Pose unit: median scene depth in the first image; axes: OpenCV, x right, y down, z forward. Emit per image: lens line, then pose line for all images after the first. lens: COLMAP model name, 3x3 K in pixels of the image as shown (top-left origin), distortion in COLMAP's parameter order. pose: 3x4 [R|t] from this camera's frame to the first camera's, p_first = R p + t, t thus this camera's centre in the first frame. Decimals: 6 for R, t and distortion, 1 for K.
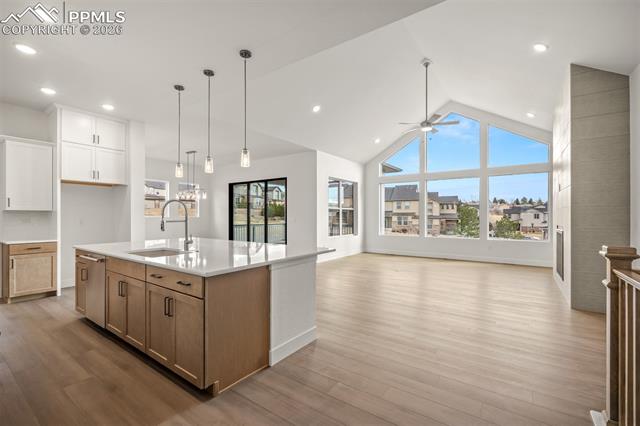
lens RADIAL K [[284.6, 0, 316.3], [0, 284.6, 220.6], [0, 0, 1]] dist [-0.001133, -0.000226]
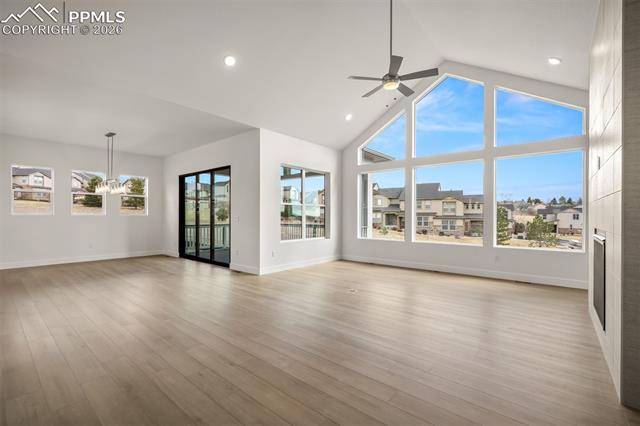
lens RADIAL K [[281.7, 0, 318.0], [0, 281.7, 219.5], [0, 0, 1]] dist [-0.010067, 0.000448]
pose [[0.996098, 0.003381, -0.088188, 0.176089], [-0.003765, 0.999984, -0.004182, 0.001867], [0.088173, 0.004497, 0.996095, 0.201199]]
